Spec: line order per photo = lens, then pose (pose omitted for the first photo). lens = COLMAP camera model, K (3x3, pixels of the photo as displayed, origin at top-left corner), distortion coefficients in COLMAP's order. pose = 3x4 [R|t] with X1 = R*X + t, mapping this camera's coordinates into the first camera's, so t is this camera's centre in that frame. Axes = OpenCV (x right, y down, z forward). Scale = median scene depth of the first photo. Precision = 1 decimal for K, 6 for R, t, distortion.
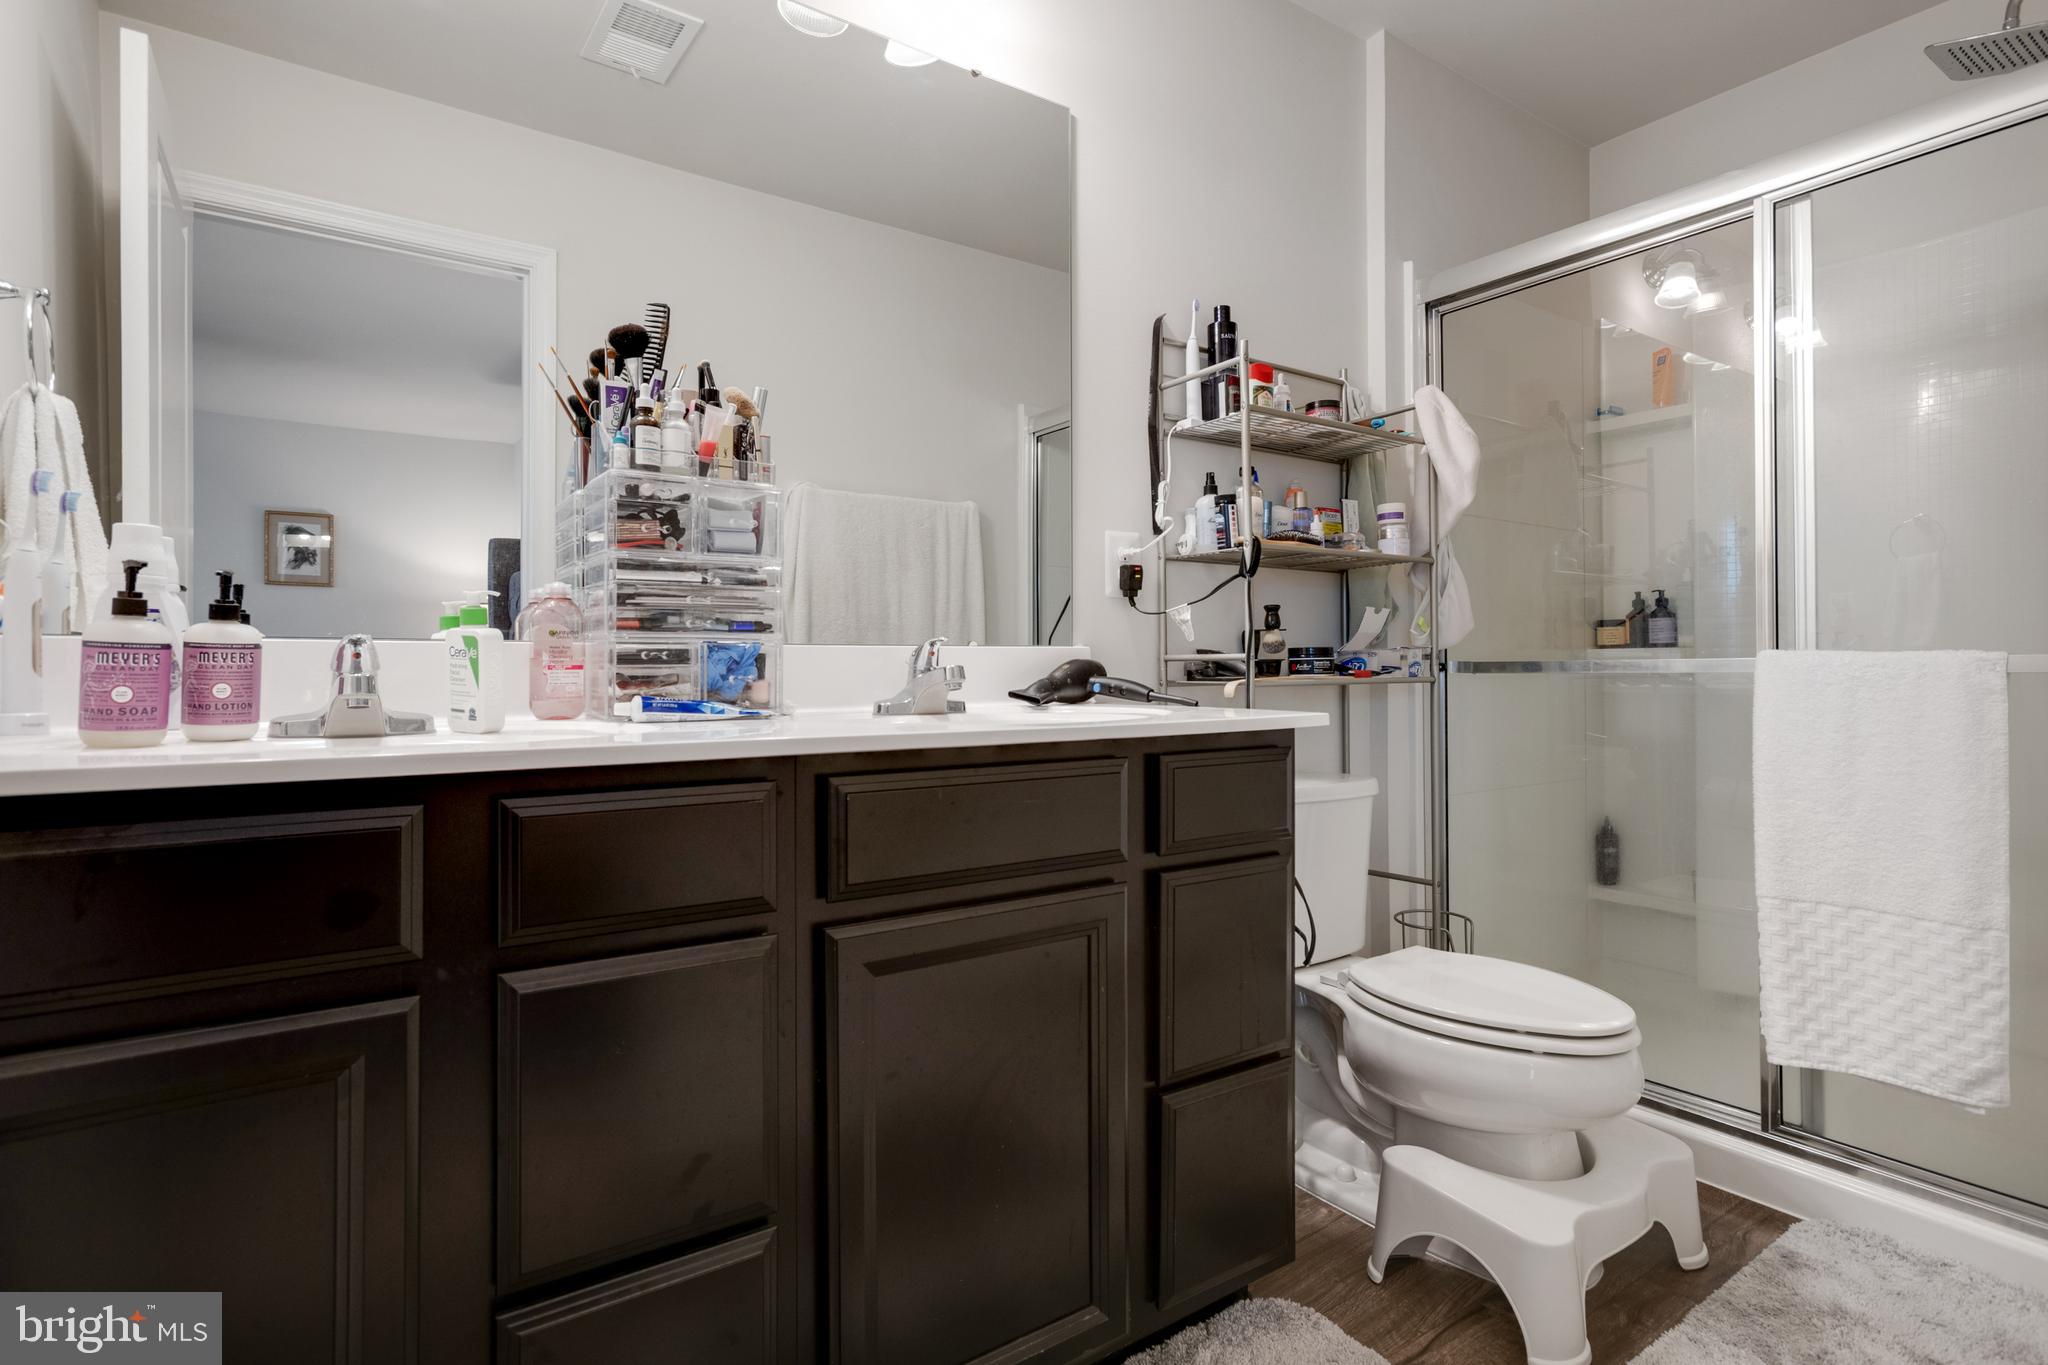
lens RADIAL K [[1012.2, 0, 1028.8], [0, 1012.2, 676.2], [0, 0, 1]] dist [-0.002738, 0.001469]
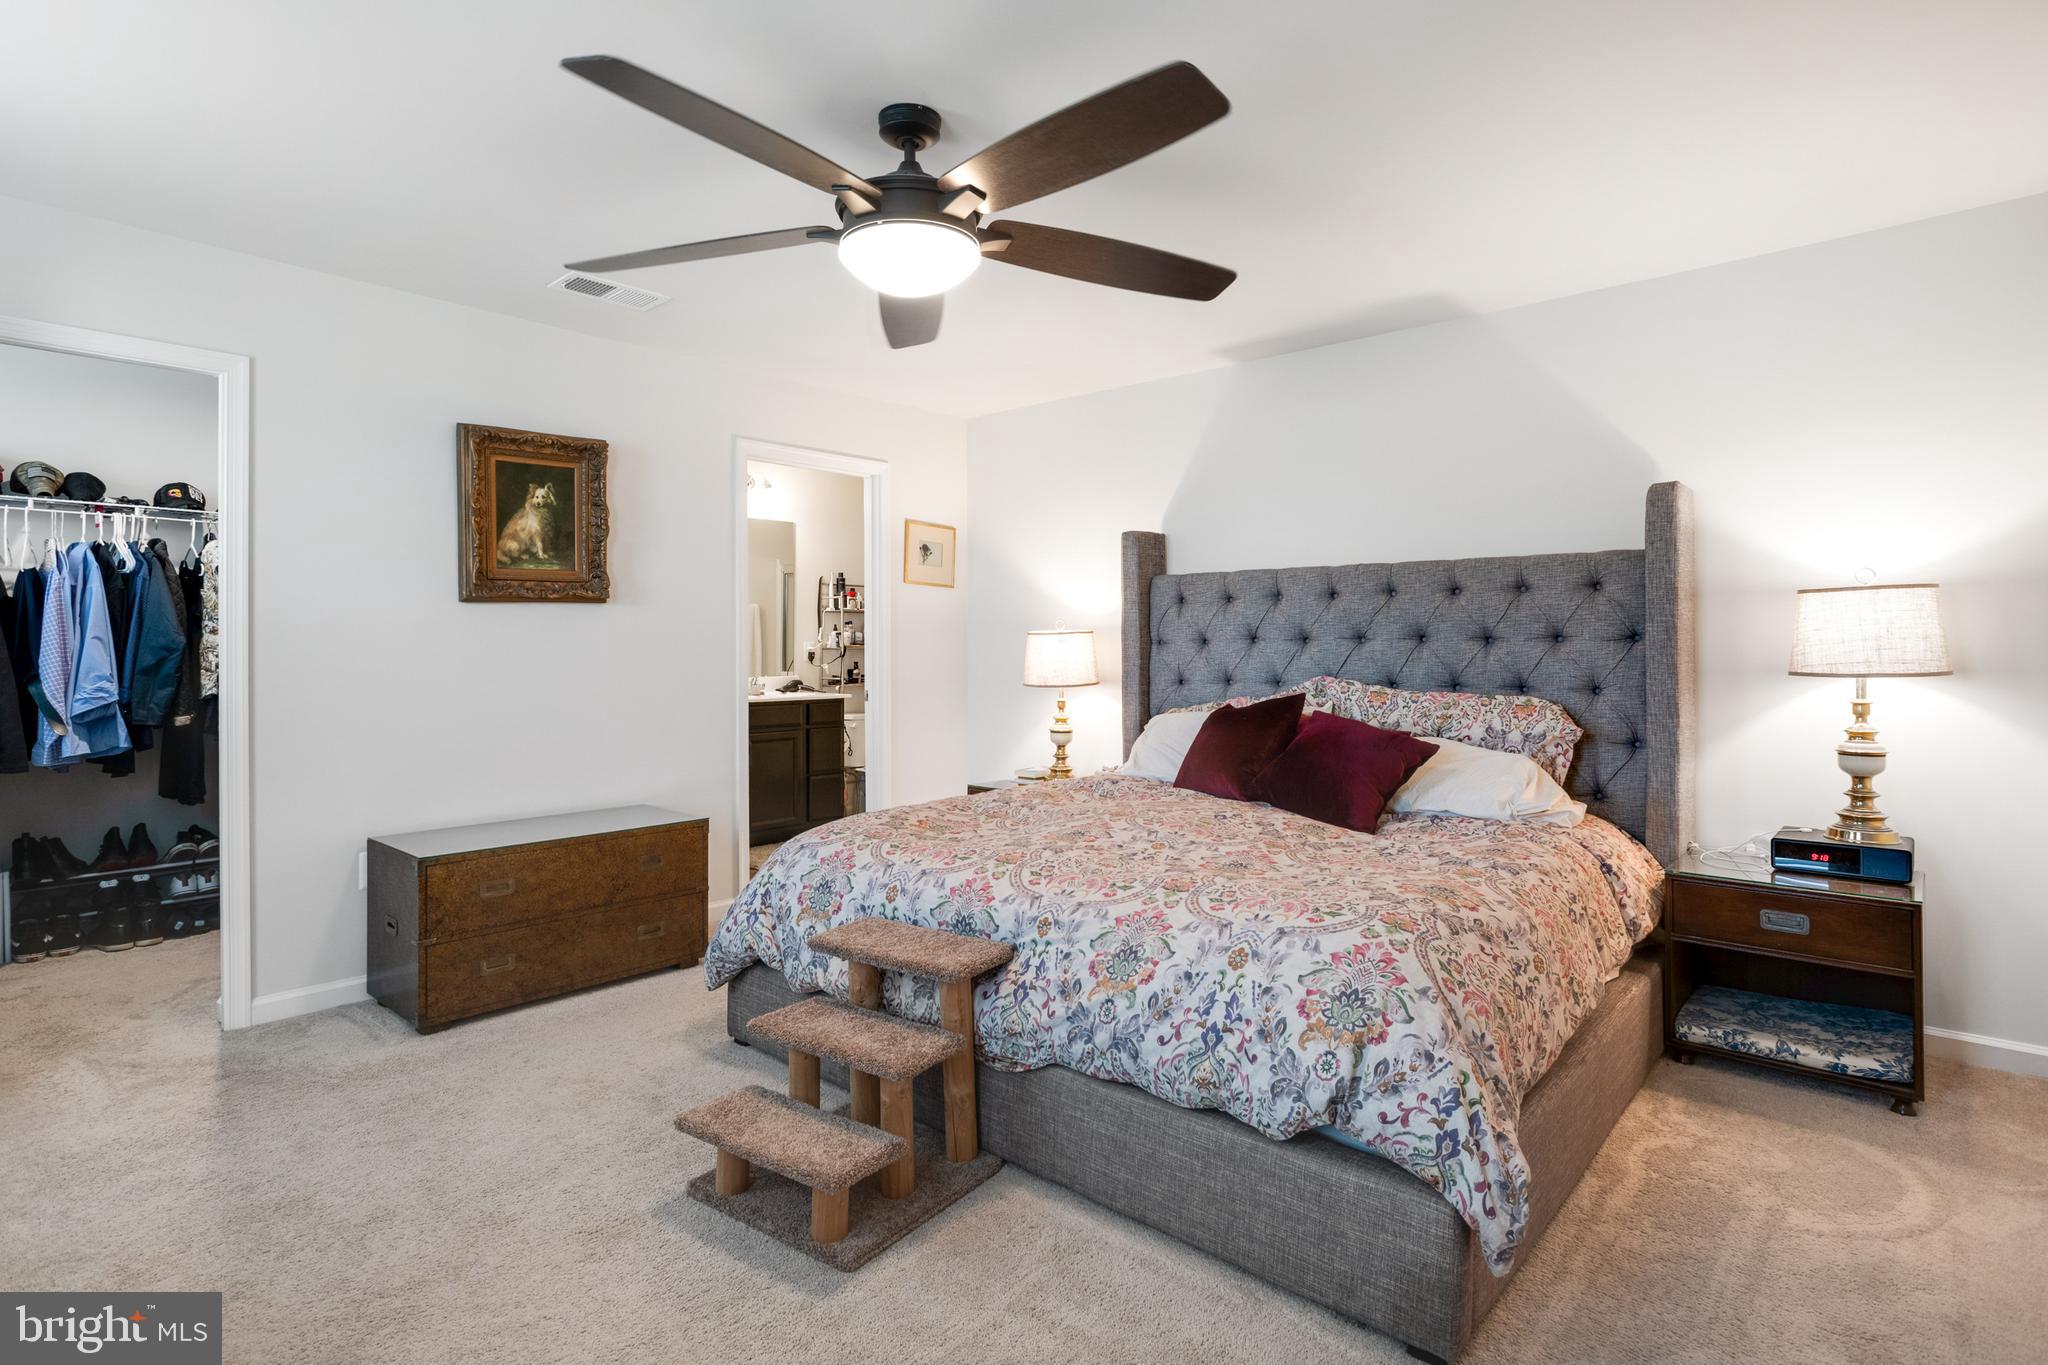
lens RADIAL K [[1012.2, 0, 1028.8], [0, 1012.2, 676.2], [0, 0, 1]] dist [-0.002738, 0.001469]
pose [[0.971546, 0.001288, 0.236845, 0.002921], [-0.007004, 0.999704, 0.023294, -0.112538], [-0.236745, -0.024290, 0.971268, -2.576480]]
